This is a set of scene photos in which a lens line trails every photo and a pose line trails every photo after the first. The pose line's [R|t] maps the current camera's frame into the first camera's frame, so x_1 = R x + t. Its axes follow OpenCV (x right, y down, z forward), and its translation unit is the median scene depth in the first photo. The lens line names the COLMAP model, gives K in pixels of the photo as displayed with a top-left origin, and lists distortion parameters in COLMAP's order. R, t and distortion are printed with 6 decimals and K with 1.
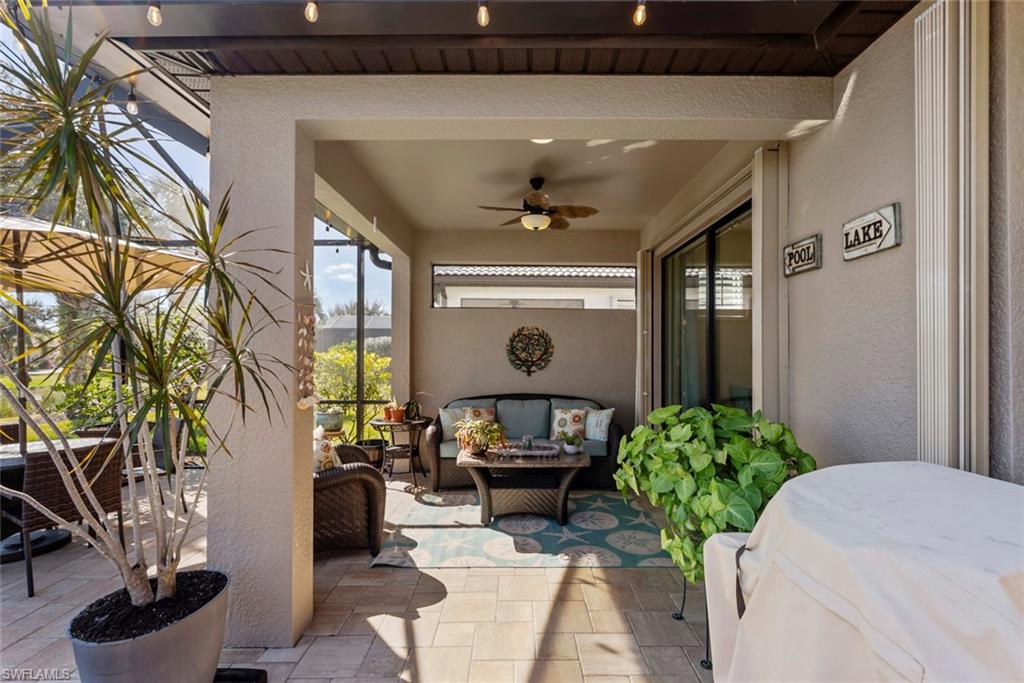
lens RADIAL K [[453.1, 0, 512.0], [0, 453.1, 341.5], [0, 0, 1]] dist [-0.000292, -0.000097]
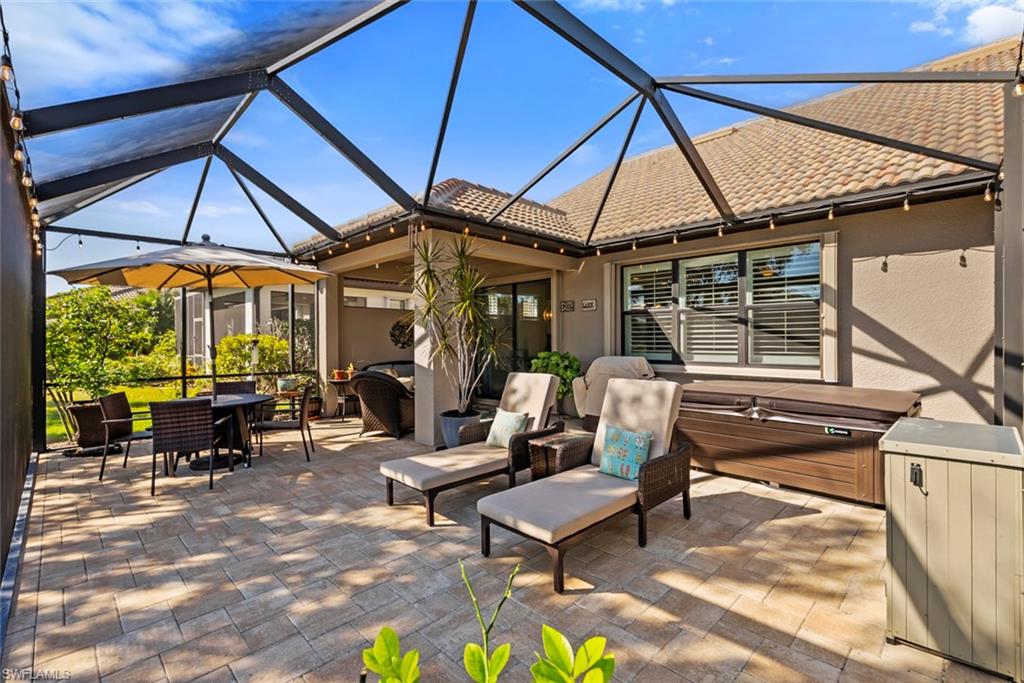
lens RADIAL K [[459.6, 0, 512.0], [0, 459.6, 341.5], [0, 0, 1]] dist [0.000237, -0.000058]
pose [[0.704028, -0.011096, 0.710086, -1.946906], [-0.010633, 0.999601, 0.026162, -0.011494], [-0.710093, -0.025969, 0.703629, -1.047334]]
